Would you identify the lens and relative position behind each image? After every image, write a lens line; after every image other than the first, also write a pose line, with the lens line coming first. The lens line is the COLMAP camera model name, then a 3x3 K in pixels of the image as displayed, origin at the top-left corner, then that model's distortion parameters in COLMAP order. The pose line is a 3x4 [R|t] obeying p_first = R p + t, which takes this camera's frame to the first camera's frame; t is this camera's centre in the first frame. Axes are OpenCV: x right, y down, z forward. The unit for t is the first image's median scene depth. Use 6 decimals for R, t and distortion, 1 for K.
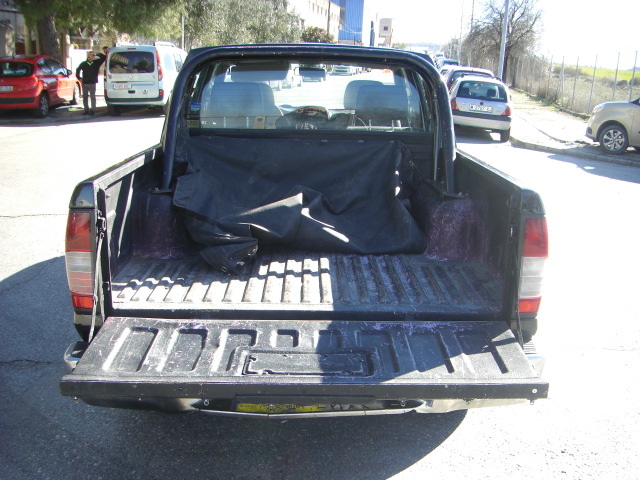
lens RADIAL K [[717.6, 0, 331.7], [0, 717.6, 317.0], [0, 0, 1]] dist [-0.153238, 0.035456]
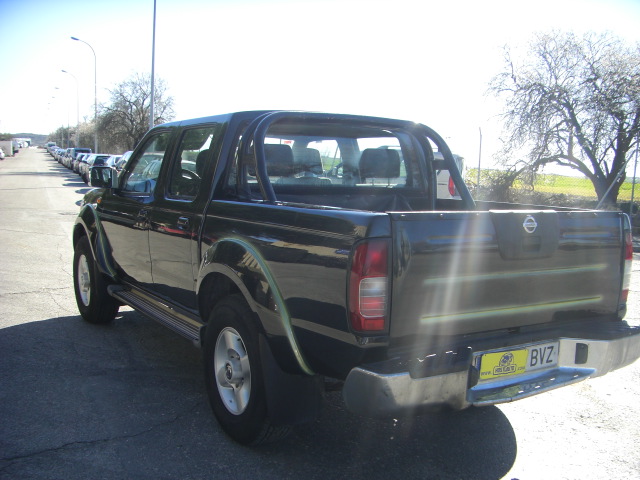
lens RADIAL K [[717.6, 0, 331.7], [0, 717.6, 317.0], [0, 0, 1]] dist [-0.153238, 0.035456]
pose [[0.861856, -0.105225, 0.496116, -0.140900], [0.162573, 0.983938, -0.073732, 0.005475], [-0.480389, 0.144202, 0.865120, 0.009838]]
